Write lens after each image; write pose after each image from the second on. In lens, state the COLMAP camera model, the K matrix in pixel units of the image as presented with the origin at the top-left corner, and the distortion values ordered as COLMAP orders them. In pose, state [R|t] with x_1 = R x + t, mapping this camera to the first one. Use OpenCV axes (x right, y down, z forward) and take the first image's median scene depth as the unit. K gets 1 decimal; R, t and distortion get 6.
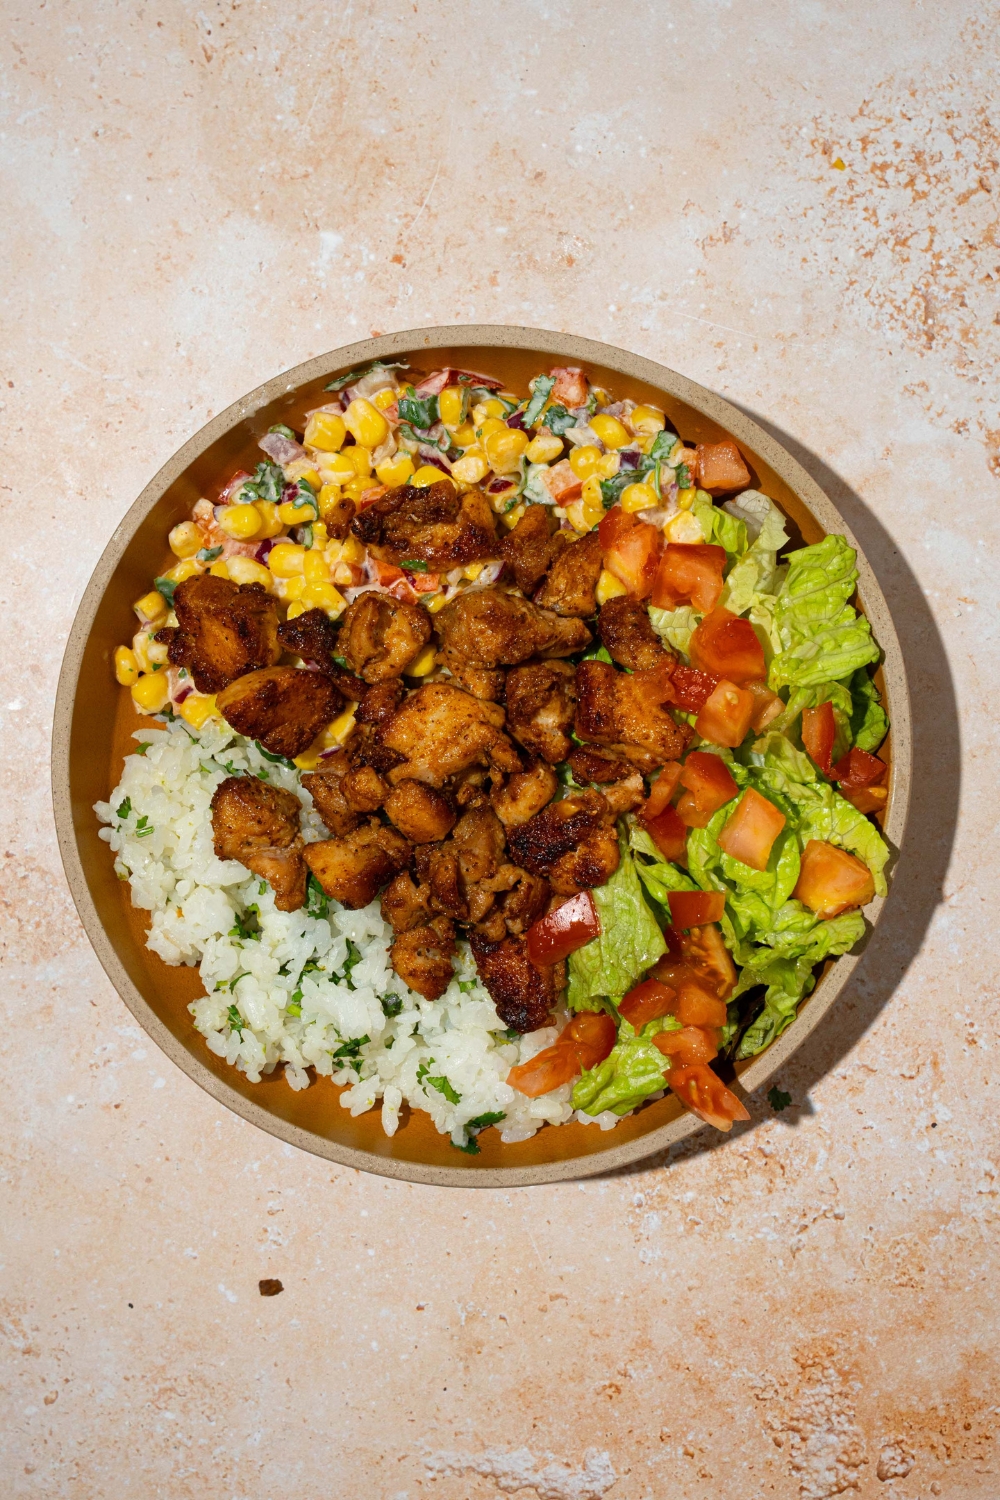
lens RADIAL K [[1584.8, 0, 481.7], [0, 1584.8, 778.8], [0, 0, 1]] dist [-0.050484, 0.084038]
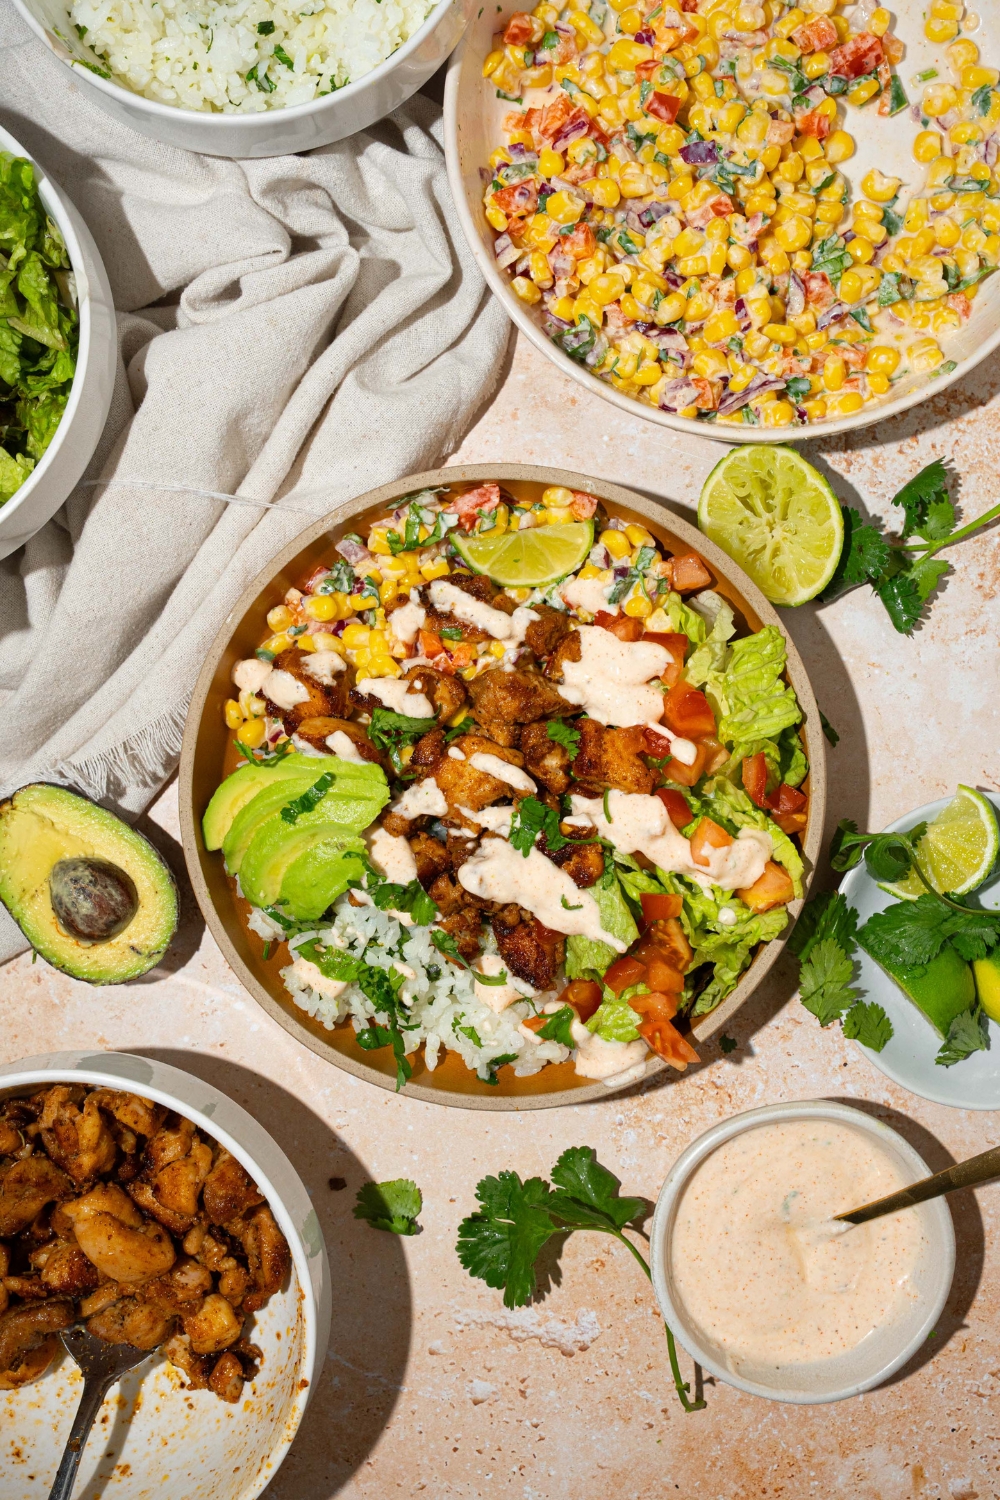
lens RADIAL K [[1420.1, 0, 500.0], [0, 1420.1, 750.0], [0, 0, 1]] dist [-0.019332, 0.008858]
pose [[0.999963, 0.008093, -0.003072, 0.001344], [-0.008044, 0.999846, 0.015605, -0.064247], [0.003198, -0.015579, 0.999874, -0.191653]]
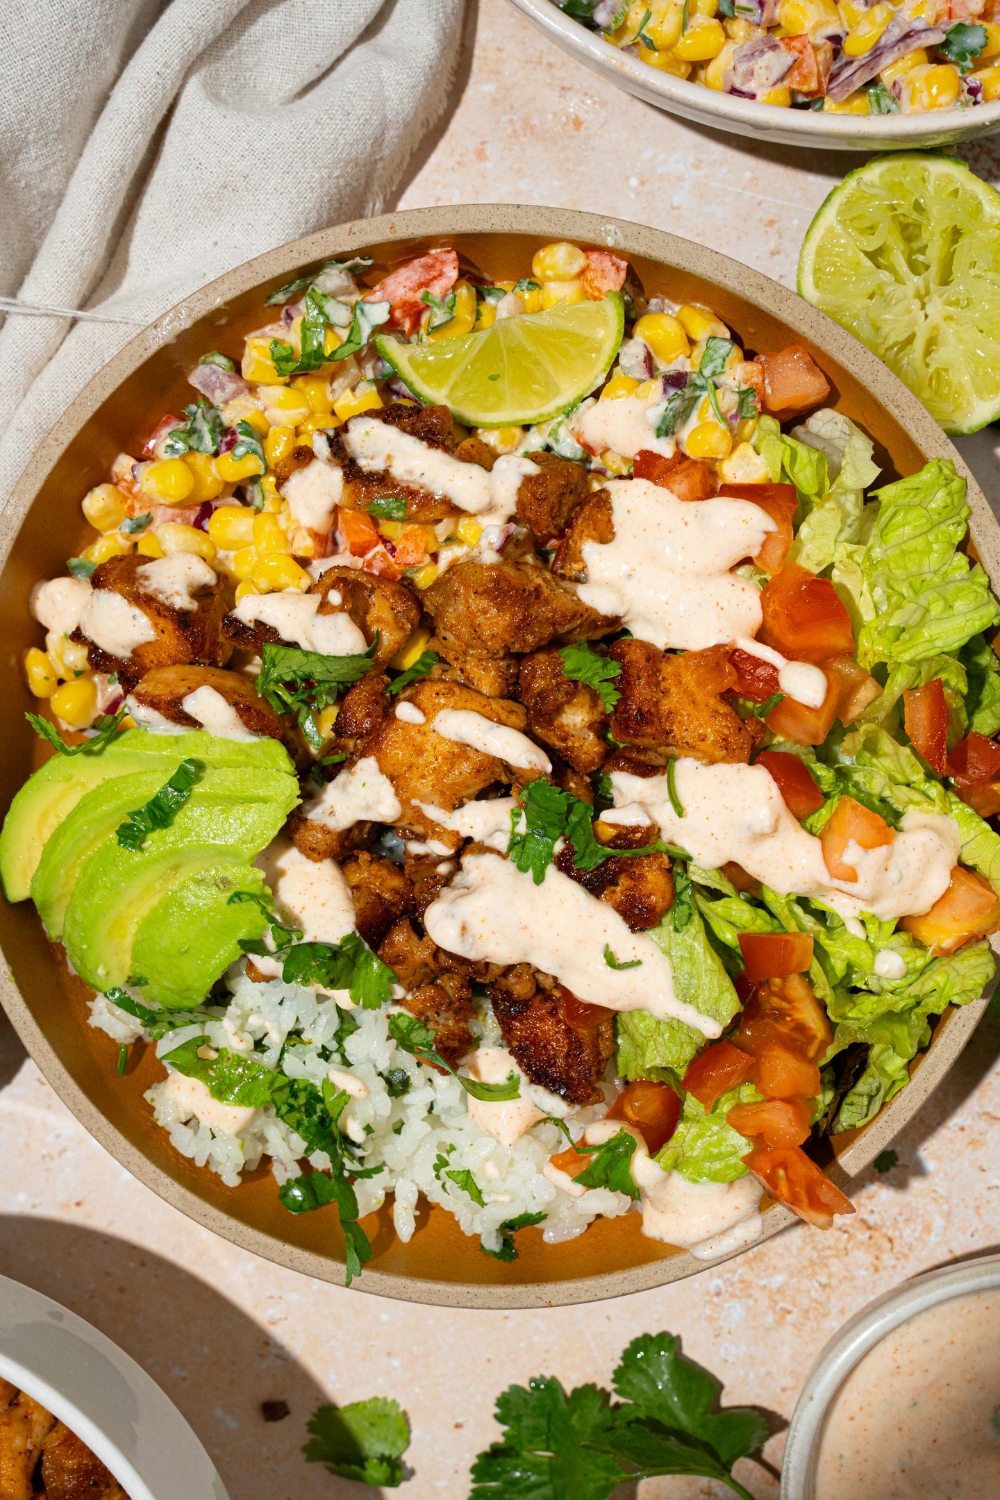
lens RADIAL K [[1576.4, 0, 516.6], [0, 1576.4, 807.4], [0, 0, 1]] dist [-0.025903, 0.003783]
pose [[0.998667, -0.050634, -0.009984, 0.018263], [0.051130, 0.997006, 0.058004, -0.039073], [0.007018, -0.058437, 0.998266, 0.220404]]
